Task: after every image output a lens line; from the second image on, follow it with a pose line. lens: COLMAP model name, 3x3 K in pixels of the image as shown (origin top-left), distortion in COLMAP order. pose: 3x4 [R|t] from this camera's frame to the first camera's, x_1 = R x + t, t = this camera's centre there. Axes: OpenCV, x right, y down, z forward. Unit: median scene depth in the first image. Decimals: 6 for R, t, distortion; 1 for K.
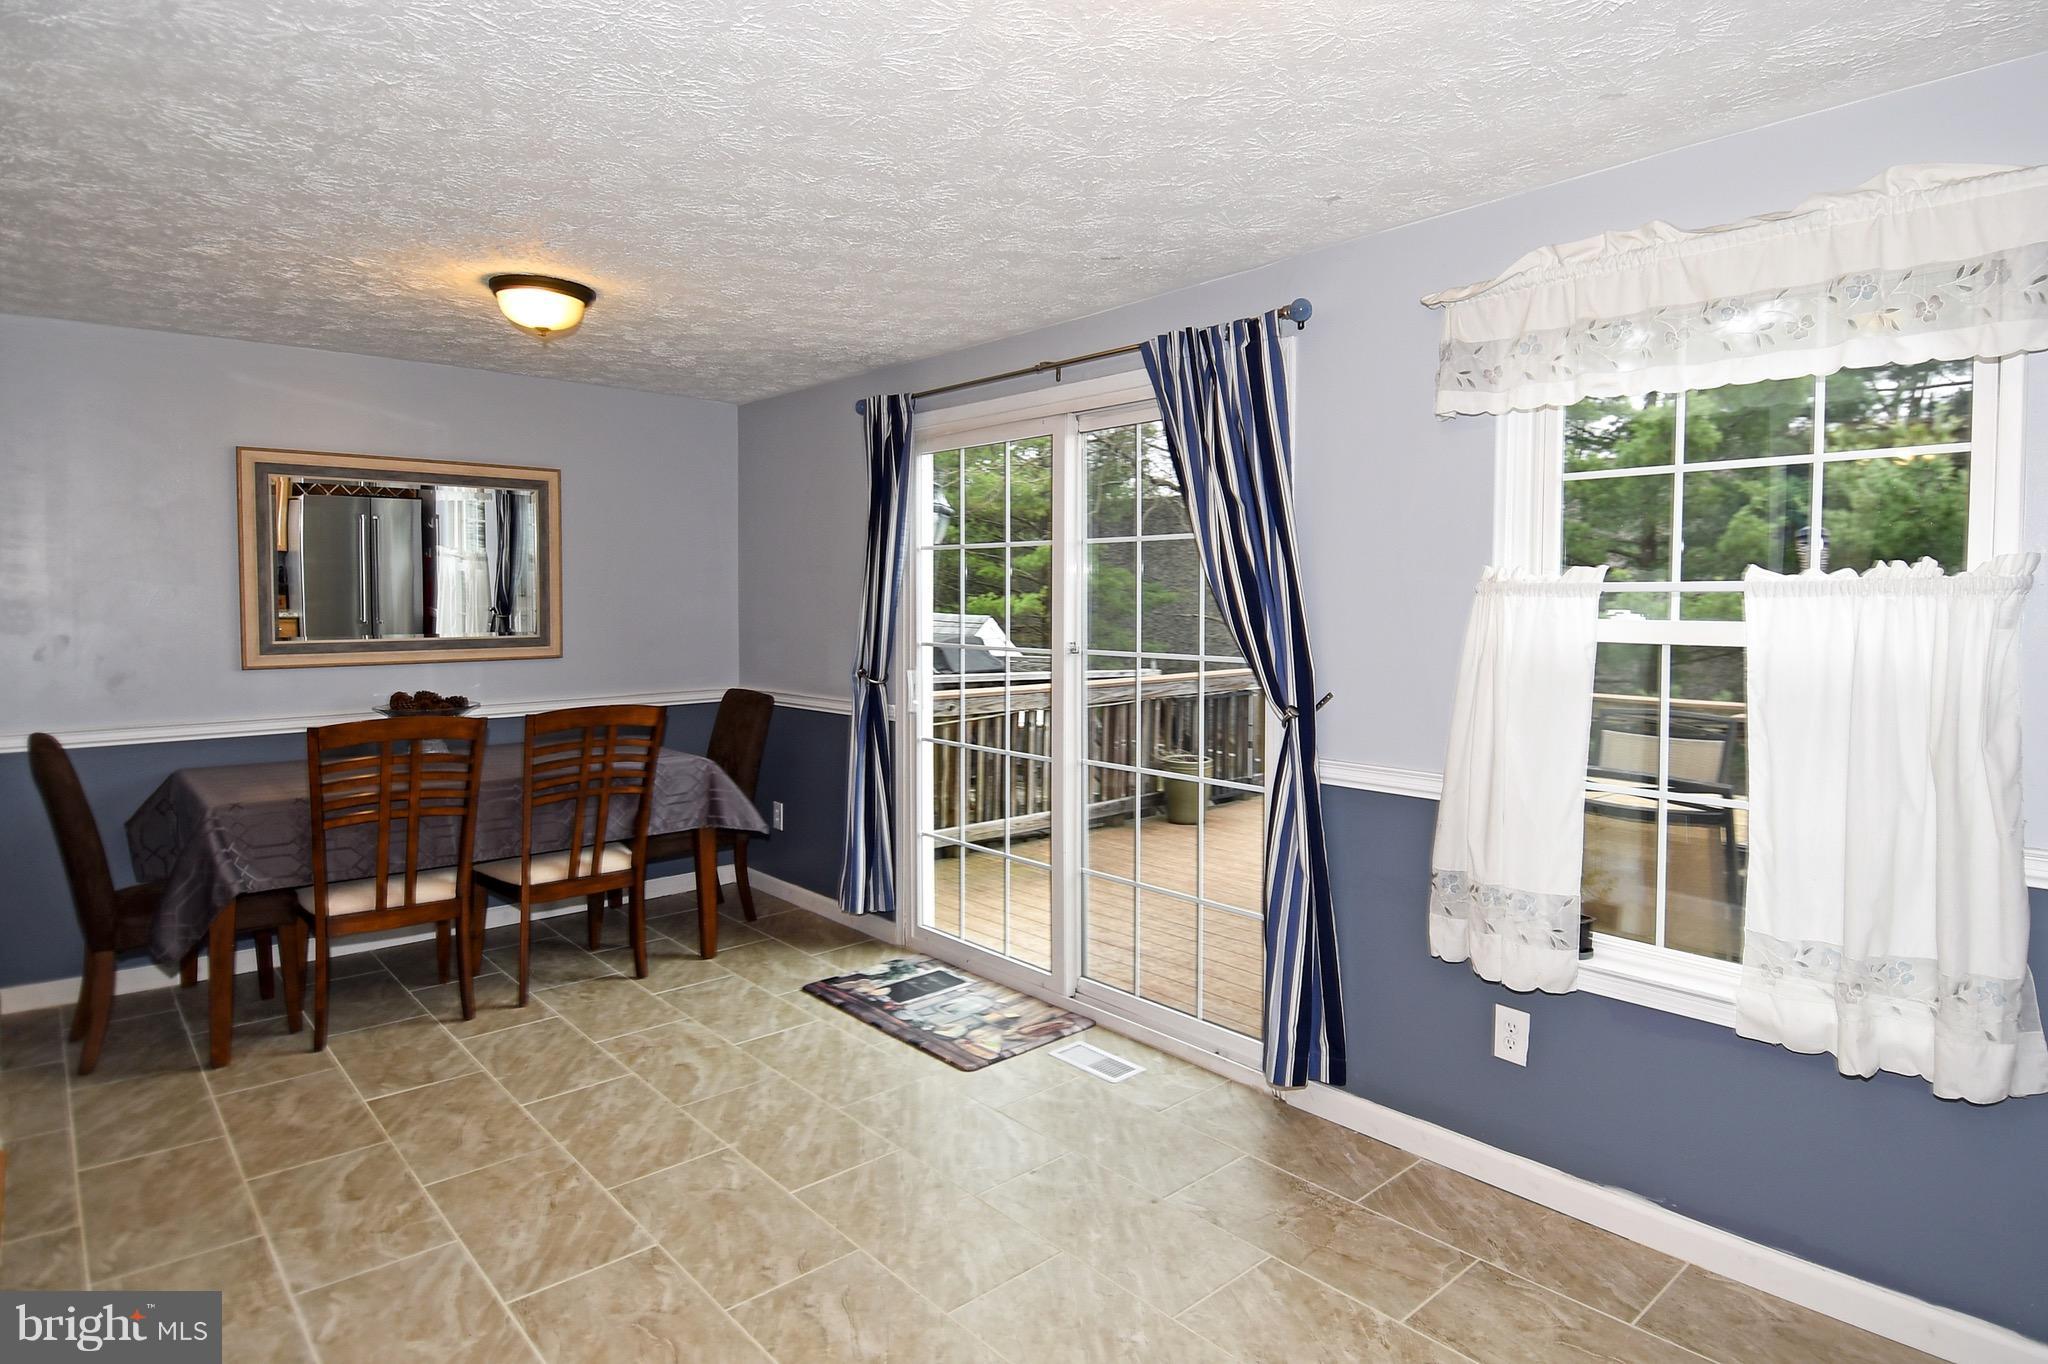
lens RADIAL K [[1096.6, 0, 1031.4], [0, 1096.6, 638.9], [0, 0, 1]] dist [0.057297, -0.062069]
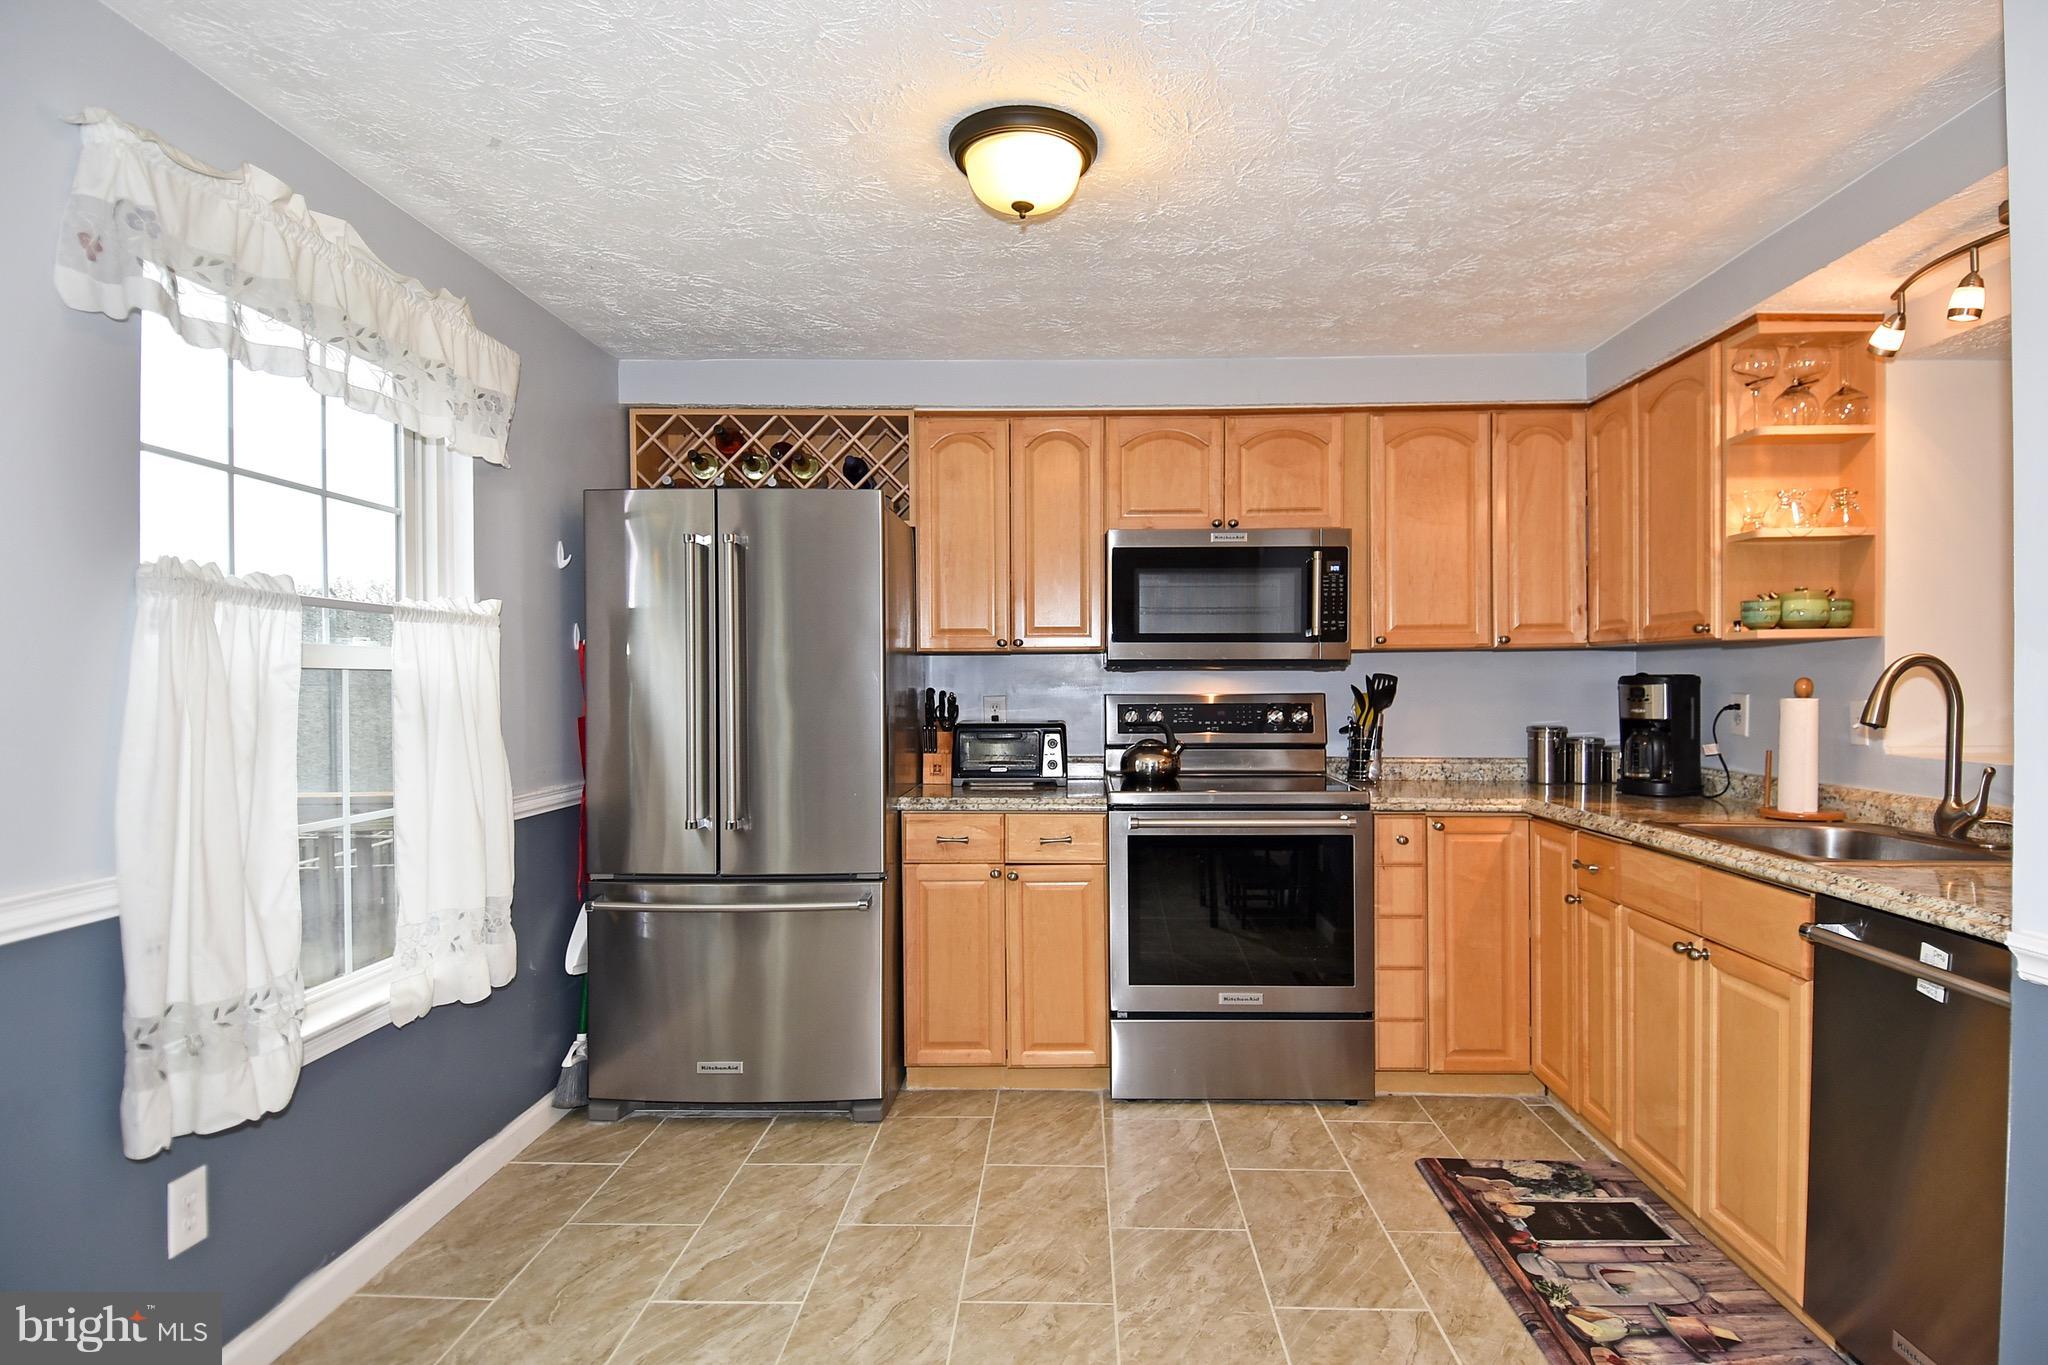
lens RADIAL K [[1040.0, 0, 1063.4], [0, 1040.0, 702.7], [0, 0, 1]] dist [0.051827, -0.052524]
pose [[-0.729806, -0.008017, 0.683607, -0.307108], [0.030012, 0.998592, 0.043751, 0.010783], [-0.682995, 0.052446, -0.728538, 0.752702]]
